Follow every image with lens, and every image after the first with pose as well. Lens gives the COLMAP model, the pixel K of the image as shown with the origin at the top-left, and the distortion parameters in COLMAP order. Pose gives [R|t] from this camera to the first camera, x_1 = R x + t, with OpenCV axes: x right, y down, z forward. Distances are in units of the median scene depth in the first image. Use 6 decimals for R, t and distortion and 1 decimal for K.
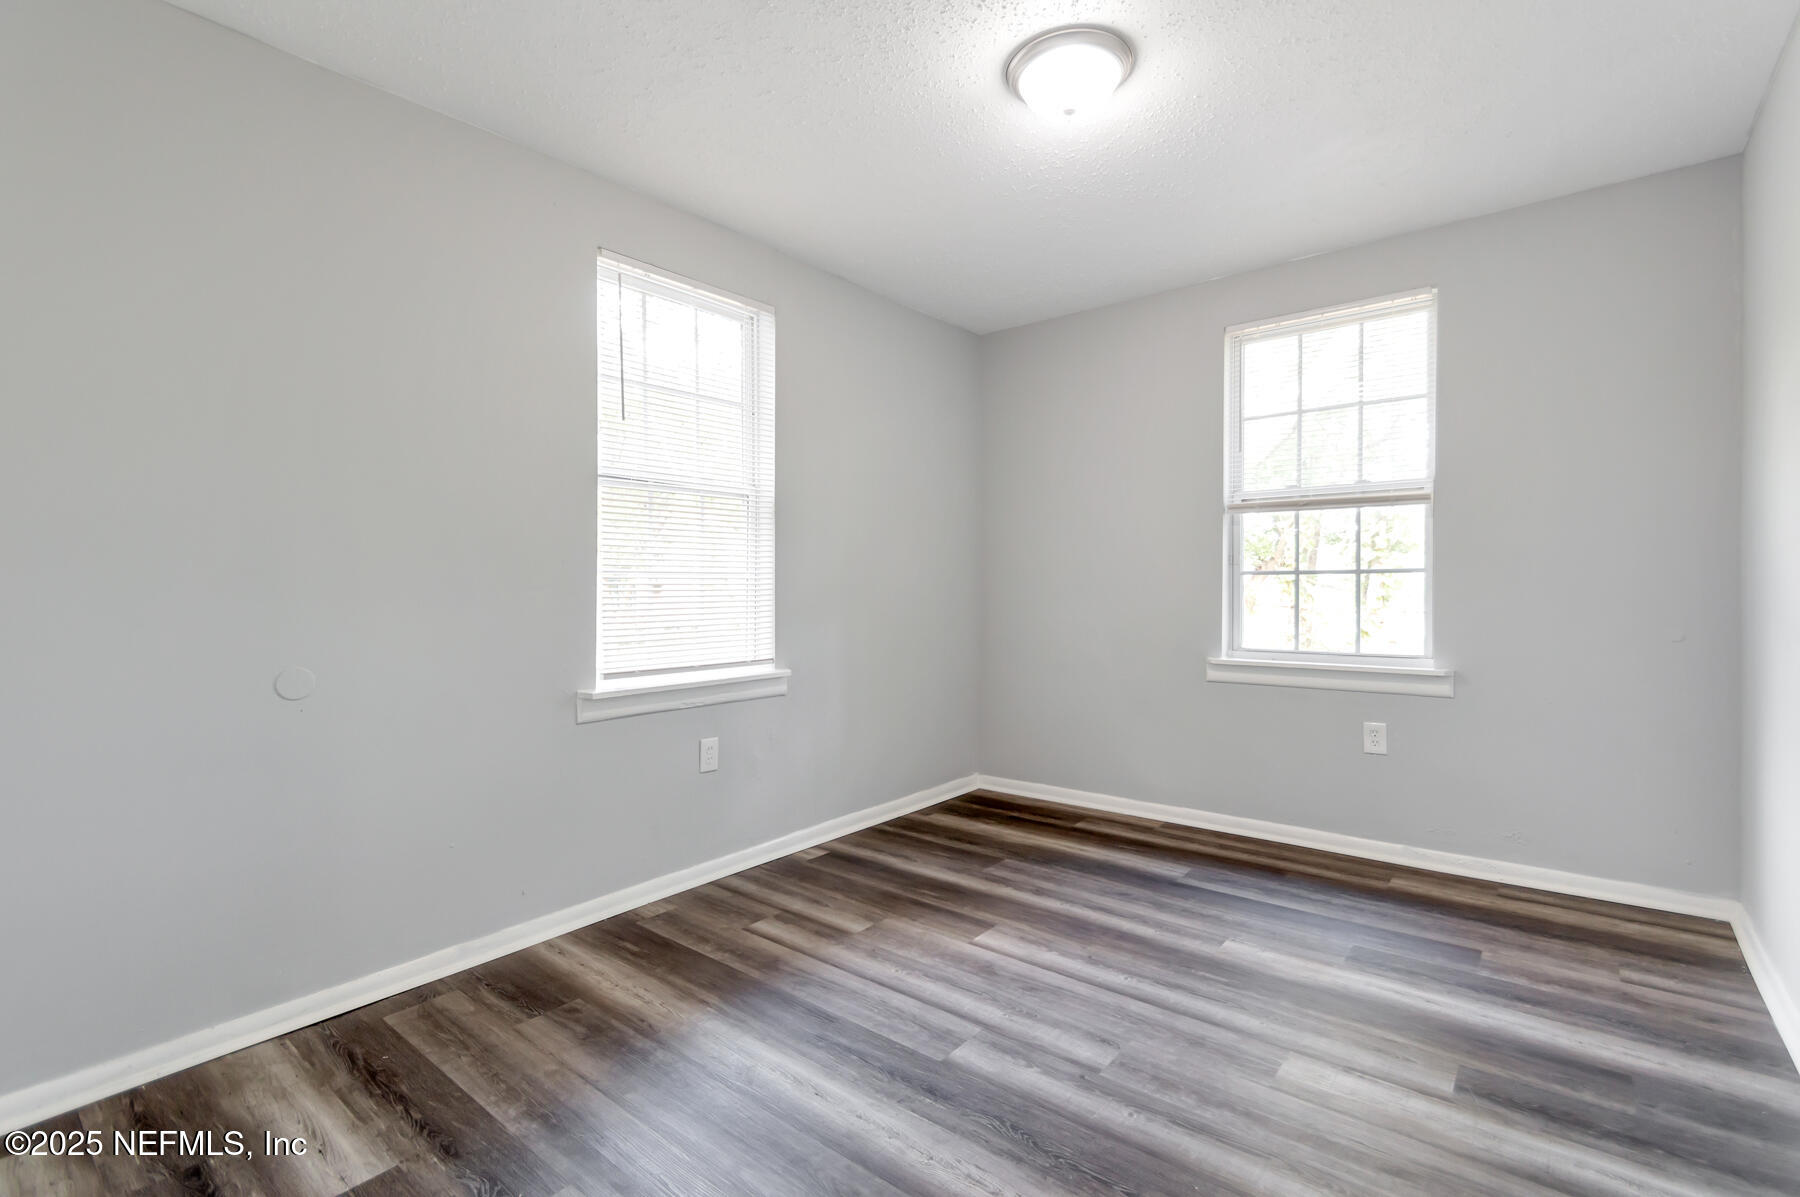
lens RADIAL K [[861.5, 0, 898.1], [0, 861.5, 594.1], [0, 0, 1]] dist [0.010614, -0.000192]
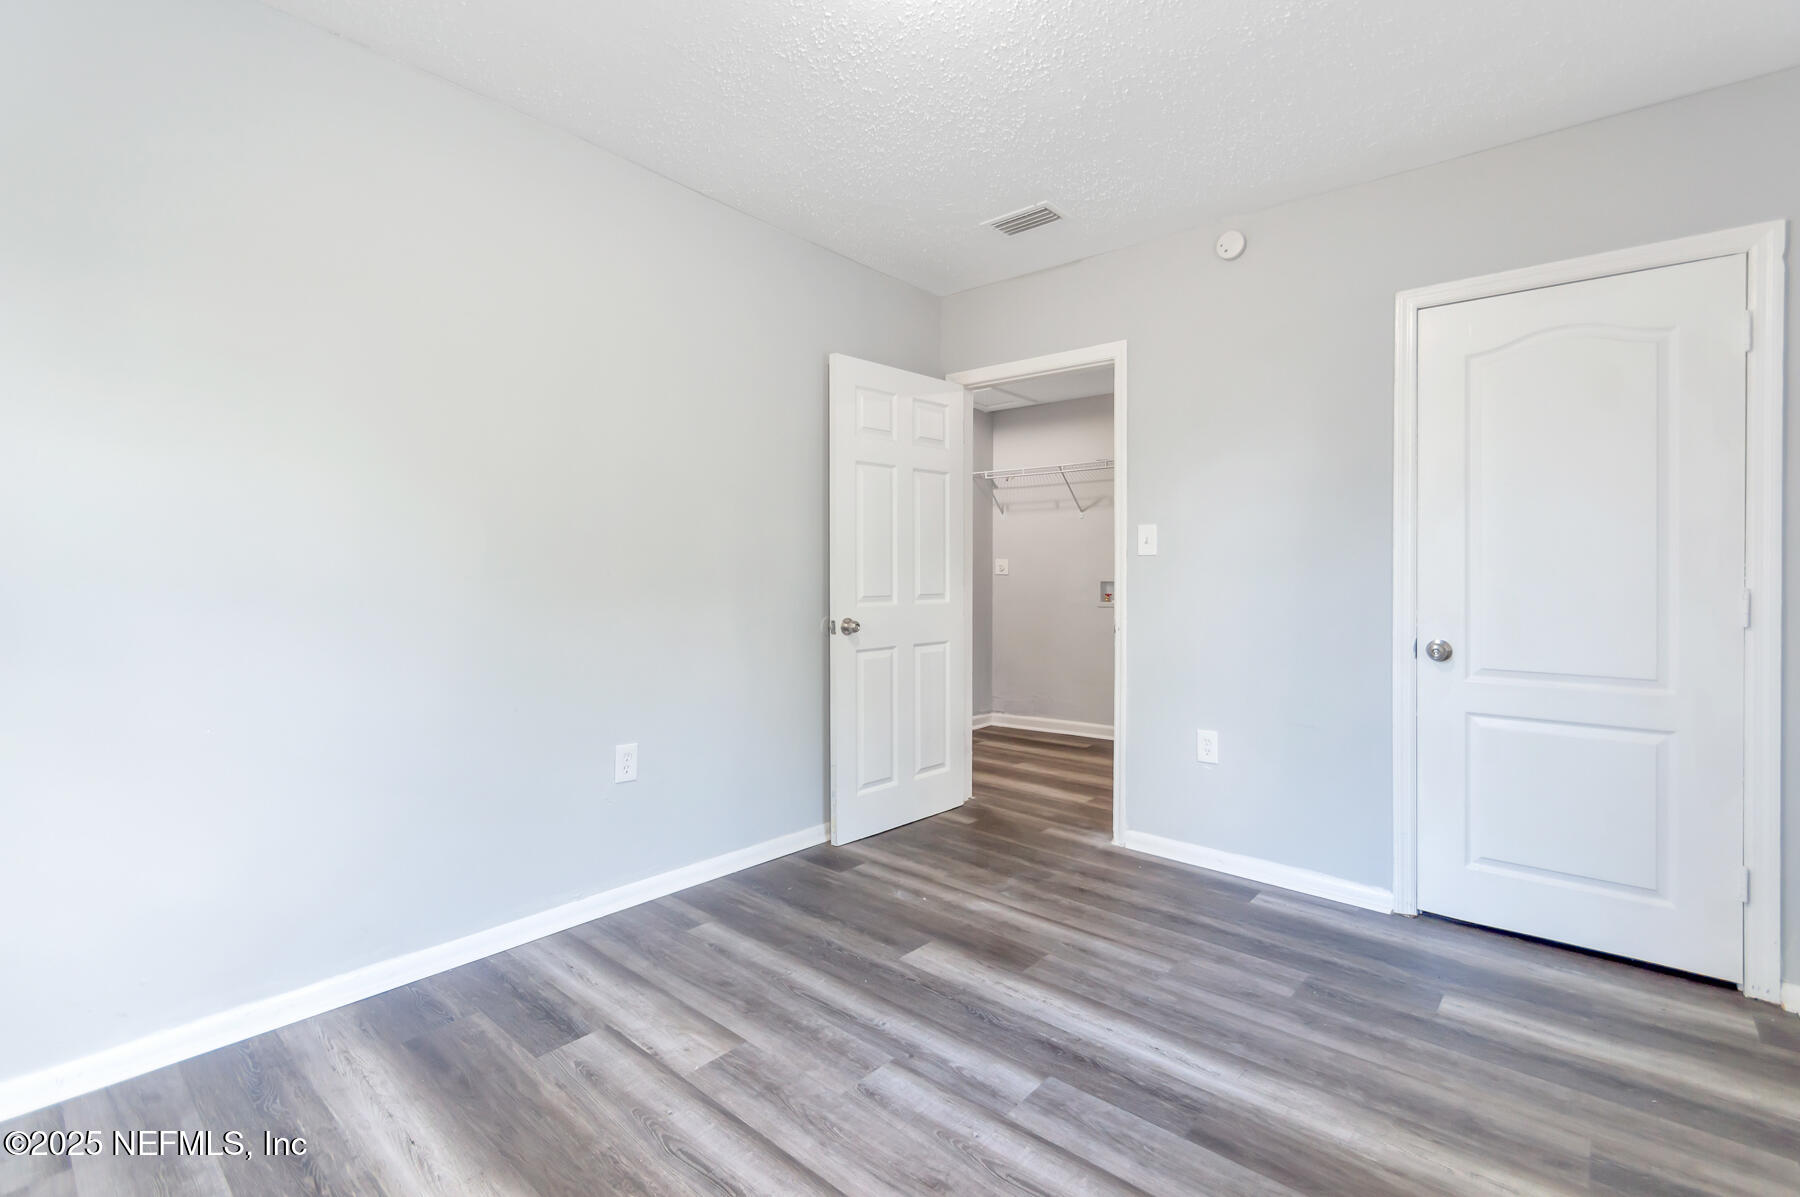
lens RADIAL K [[861.5, 0, 899.9], [0, 861.5, 598.5], [0, 0, 1]] dist [0.010614, -0.000192]
pose [[-0.999623, -0.003225, 0.027262, 0.193987], [-0.002114, 0.999170, 0.040680, -0.038340], [-0.027370, 0.040607, -0.998800, 1.964456]]
